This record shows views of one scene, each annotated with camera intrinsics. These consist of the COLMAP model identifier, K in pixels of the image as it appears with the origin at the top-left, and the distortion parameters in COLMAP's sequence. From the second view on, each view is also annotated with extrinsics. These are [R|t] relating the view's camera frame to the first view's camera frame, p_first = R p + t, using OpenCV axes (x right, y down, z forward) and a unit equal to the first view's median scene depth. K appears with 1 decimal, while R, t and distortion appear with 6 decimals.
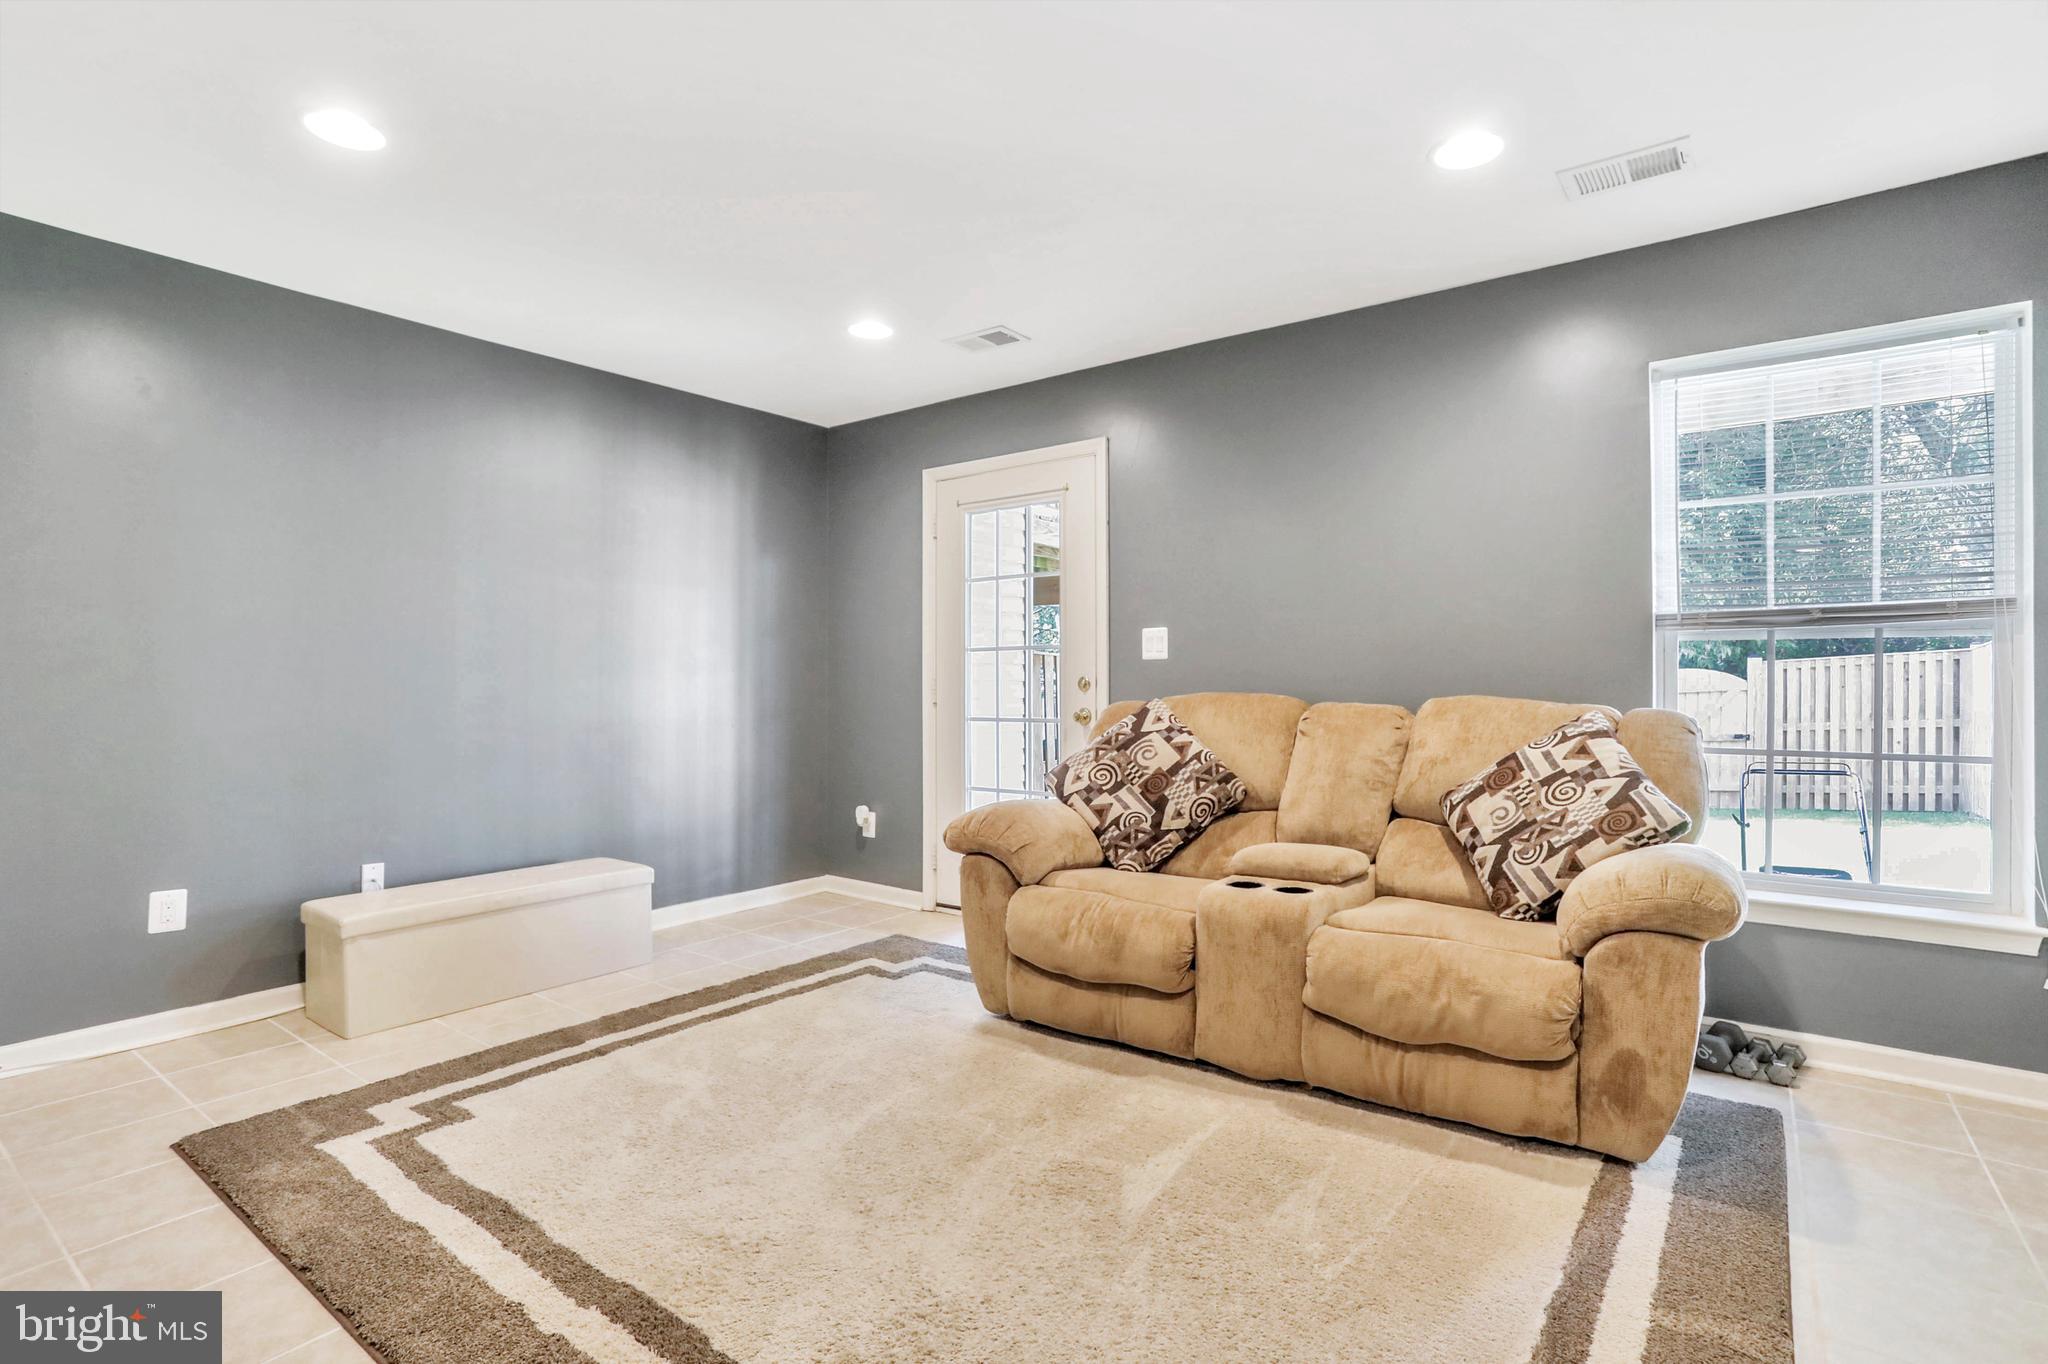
lens RADIAL K [[1004.6, 0, 1024.8], [0, 1004.6, 693.6], [0, 0, 1]] dist [-0.052269, 0.021442]
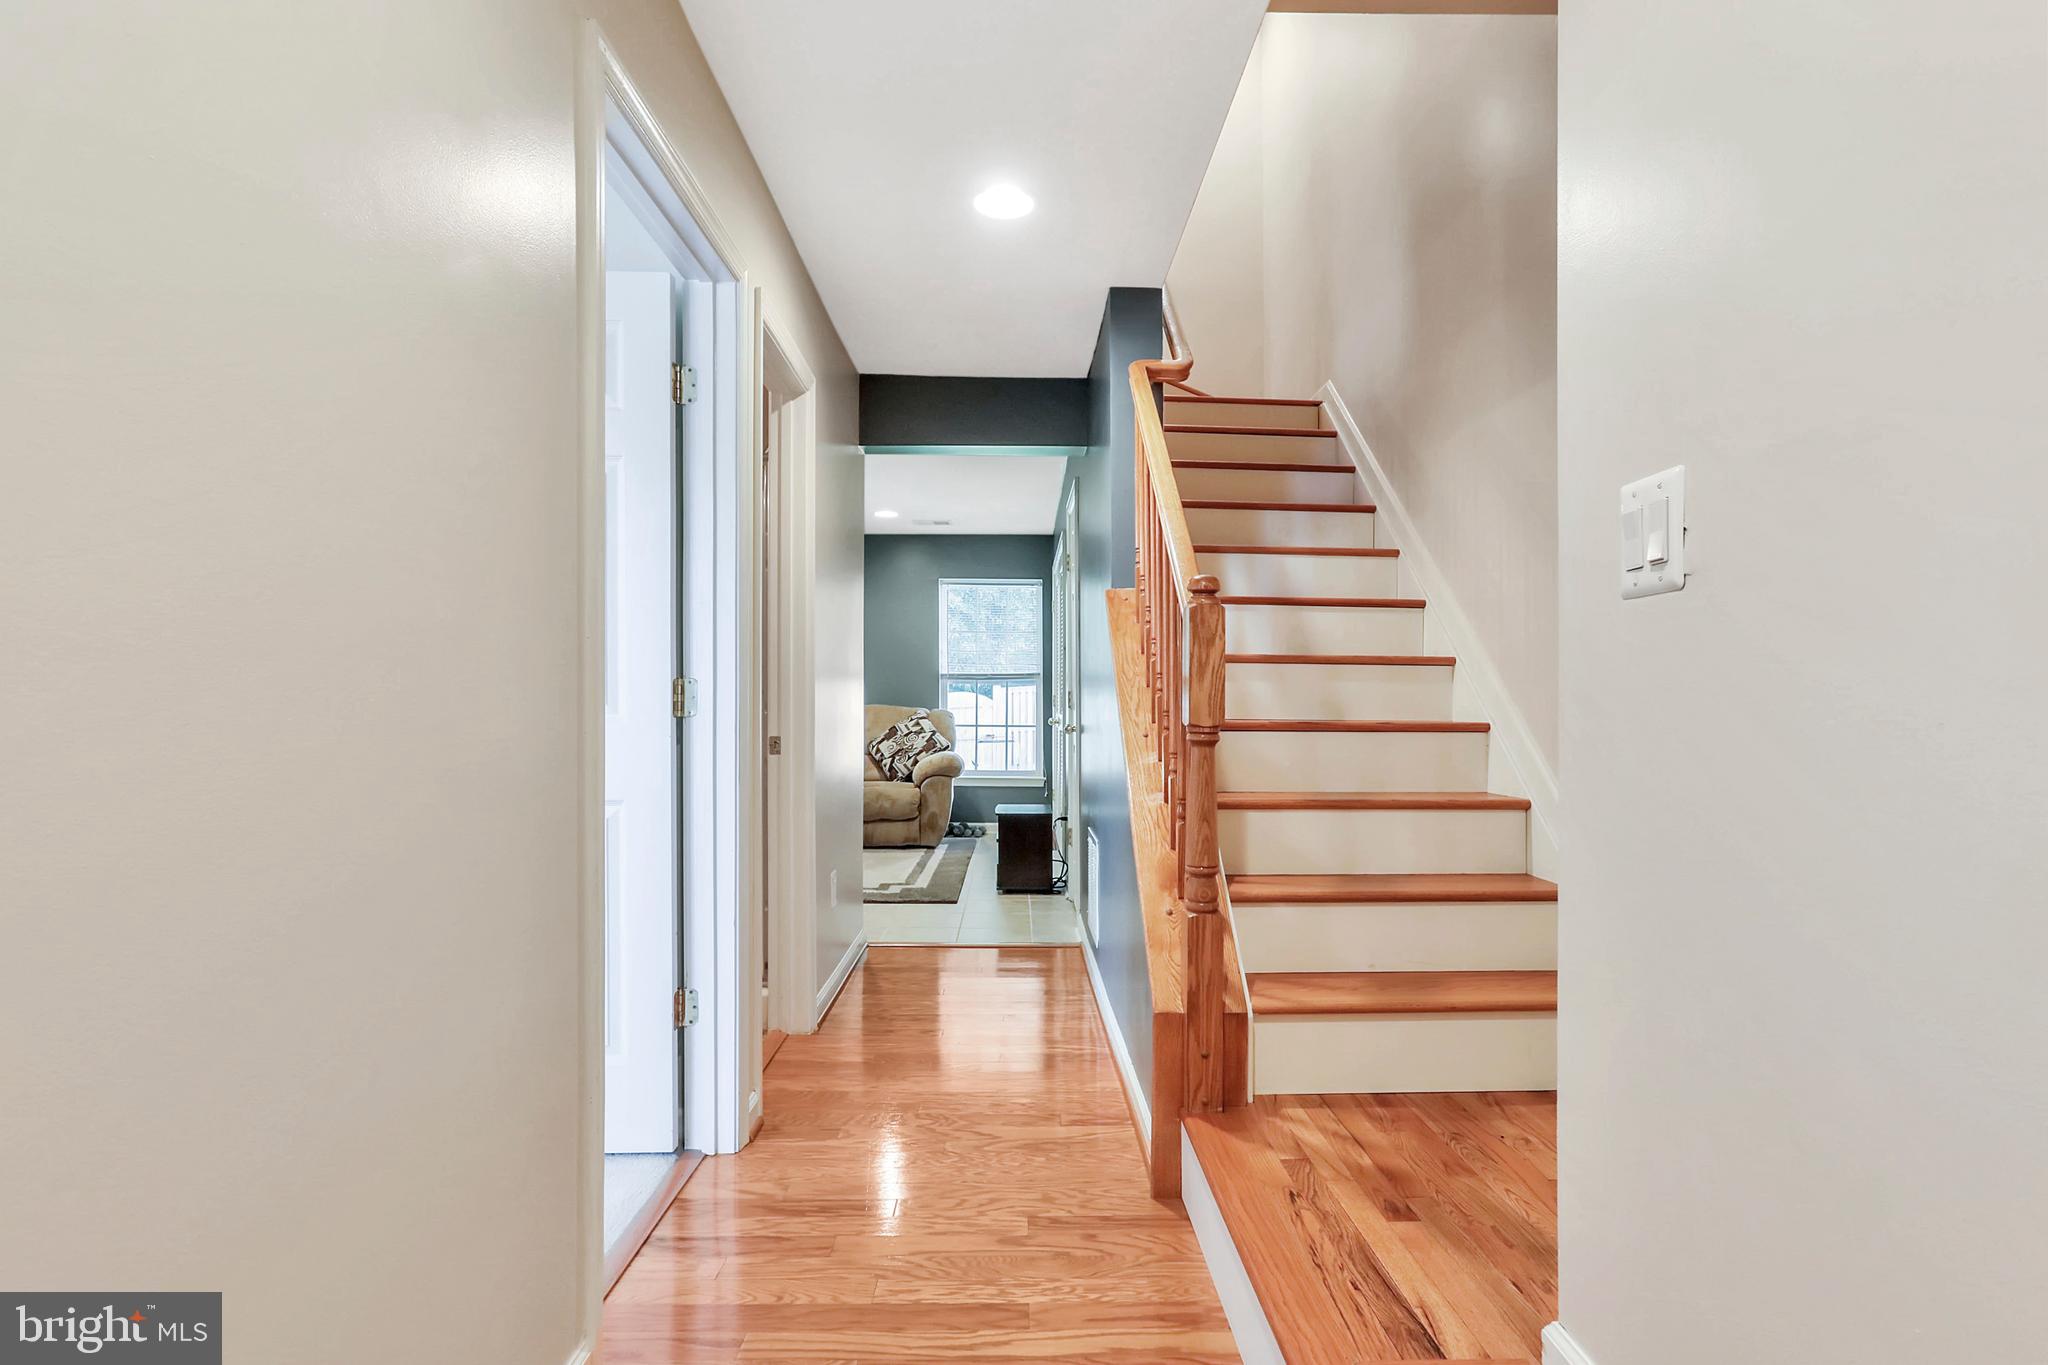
lens RADIAL K [[1004.6, 0, 1023.5], [0, 1004.6, 689.9], [0, 0, 1]] dist [-0.052269, 0.021442]
pose [[0.798858, 0.010144, 0.601435, -0.951759], [0.003220, 0.999771, -0.021139, 0.024310], [-0.601512, 0.018824, 0.798642, -1.522277]]
